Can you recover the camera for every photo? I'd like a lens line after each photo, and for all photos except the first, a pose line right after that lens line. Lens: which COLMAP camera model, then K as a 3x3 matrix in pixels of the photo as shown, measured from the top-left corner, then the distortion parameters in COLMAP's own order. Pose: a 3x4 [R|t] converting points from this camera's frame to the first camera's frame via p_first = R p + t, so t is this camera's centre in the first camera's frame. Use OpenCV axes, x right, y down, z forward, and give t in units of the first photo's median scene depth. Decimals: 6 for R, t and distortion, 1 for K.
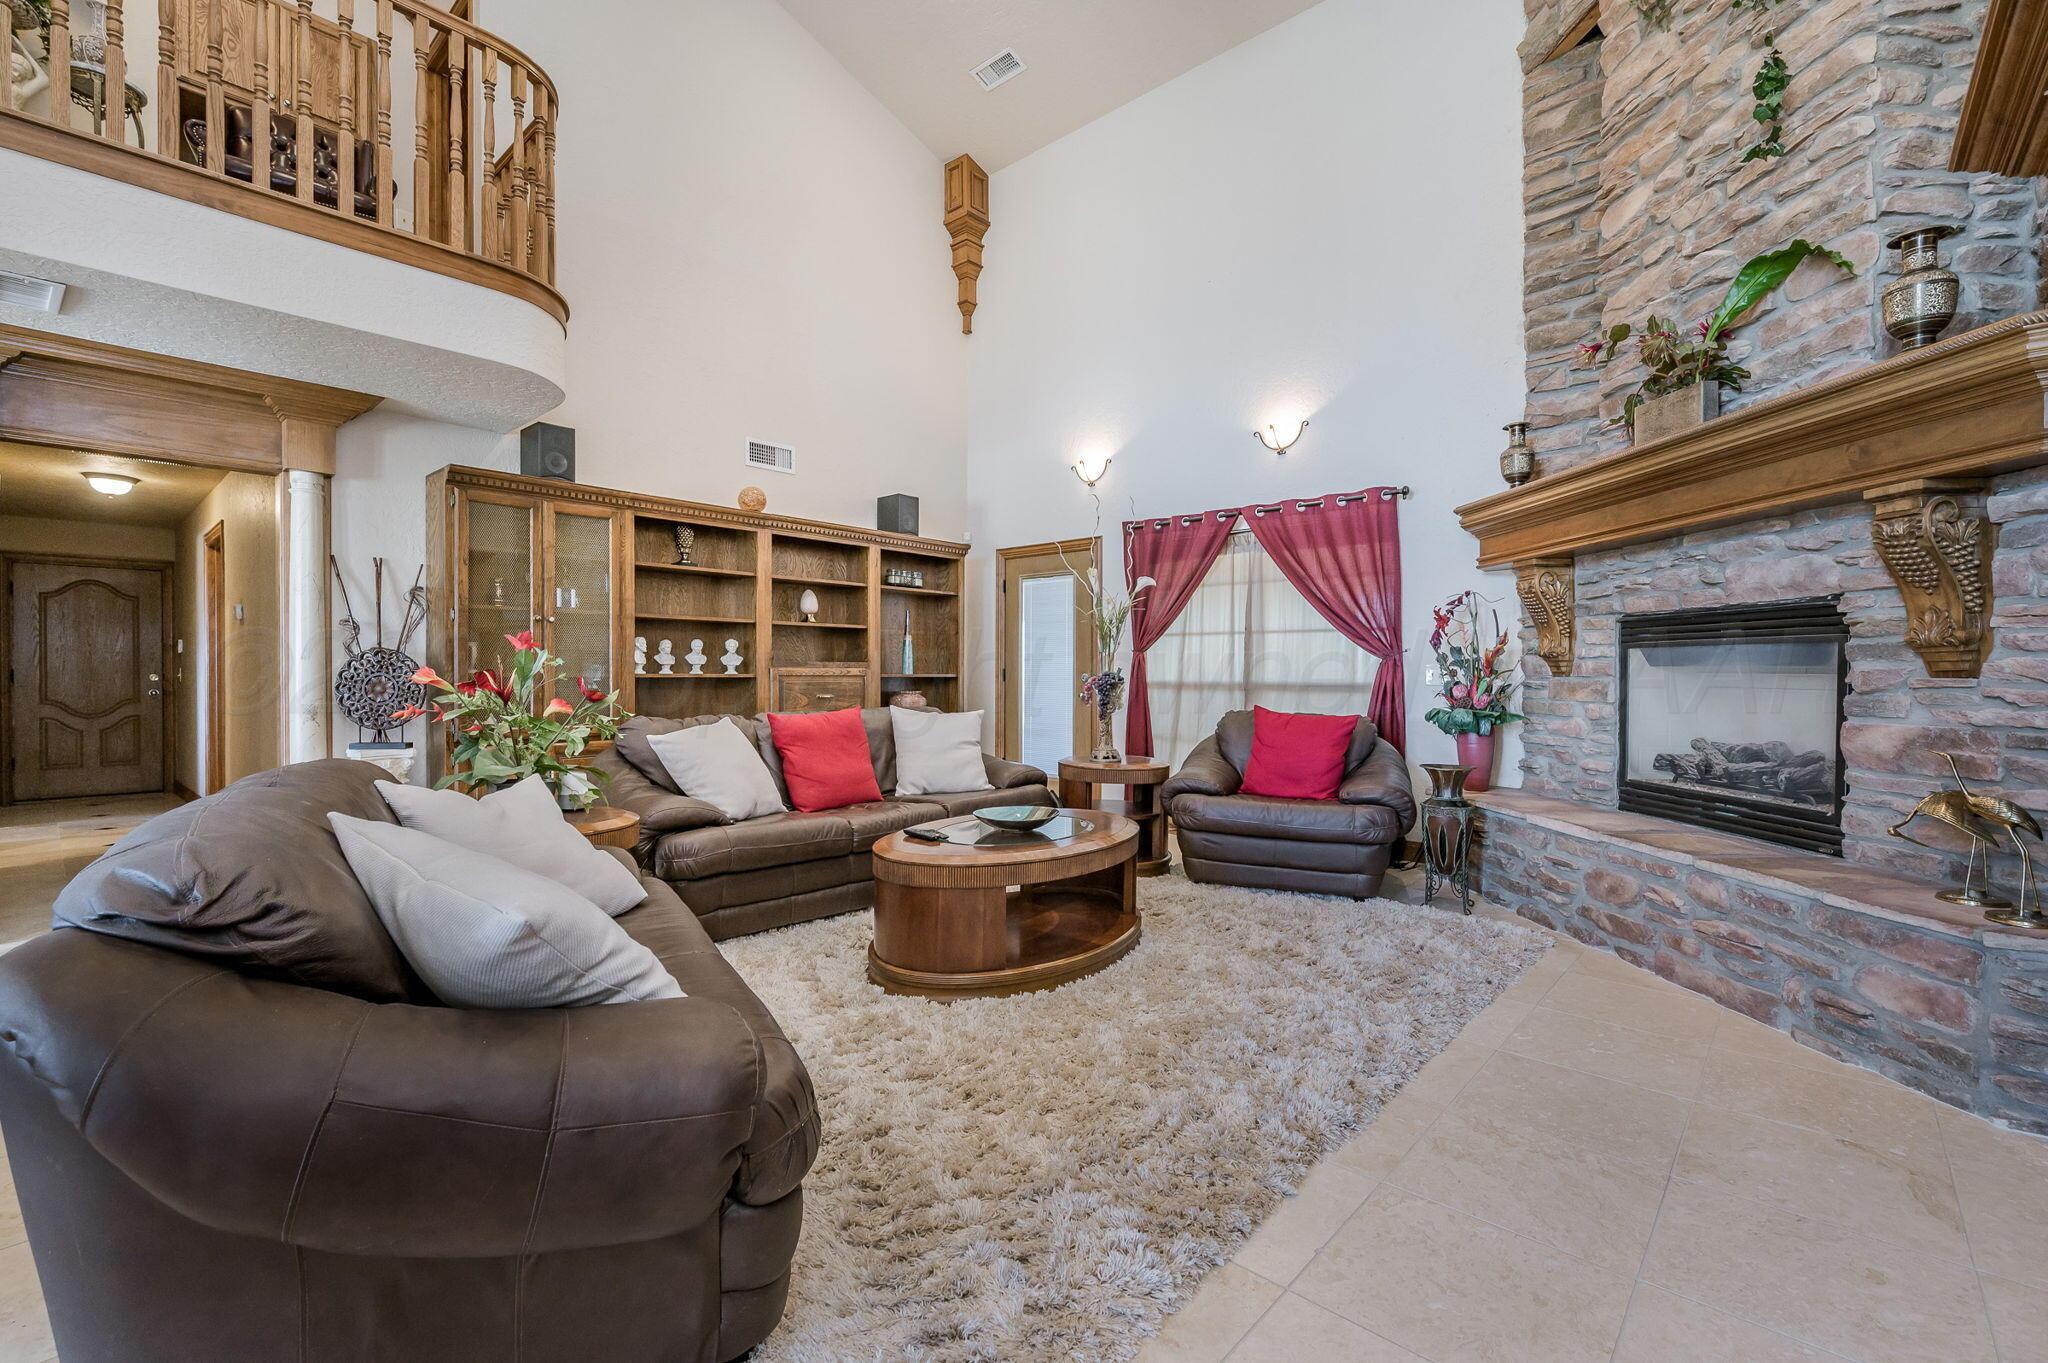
lens RADIAL K [[843.3, 0, 1013.4], [0, 843.3, 674.4], [0, 0, 1]] dist [-0.000908, -0.000020]
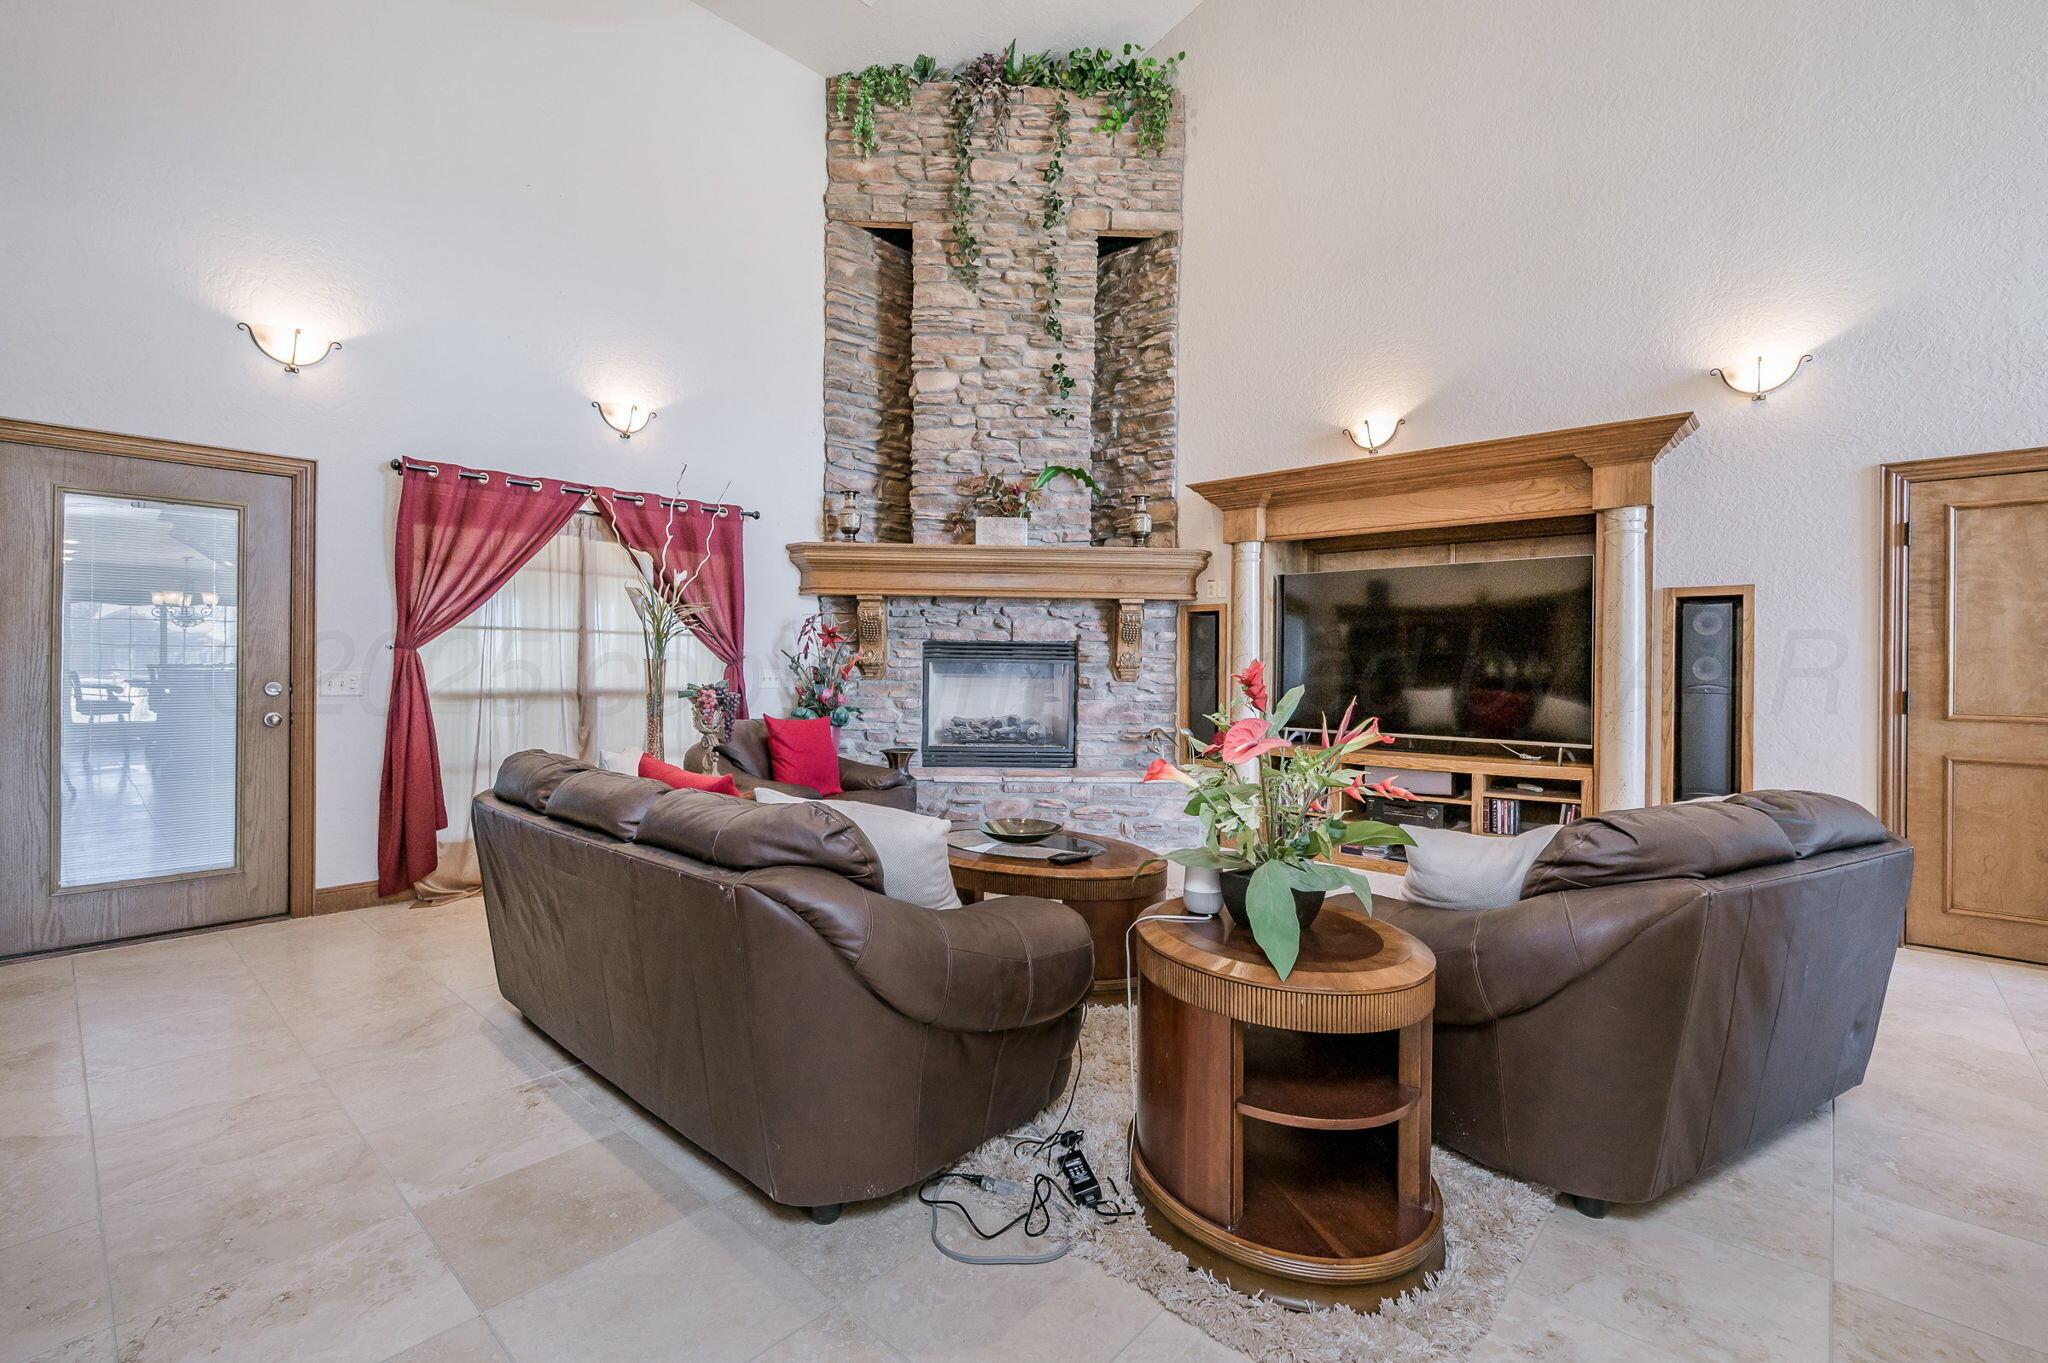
lens RADIAL K [[843.3, 0, 1013.4], [0, 843.3, 674.4], [0, 0, 1]] dist [-0.000908, -0.000020]
pose [[0.060069, -0.004958, 0.998182, -0.625842], [-0.002421, 0.999984, 0.005113, -0.013394], [-0.998191, -0.002724, 0.060056, 0.581019]]
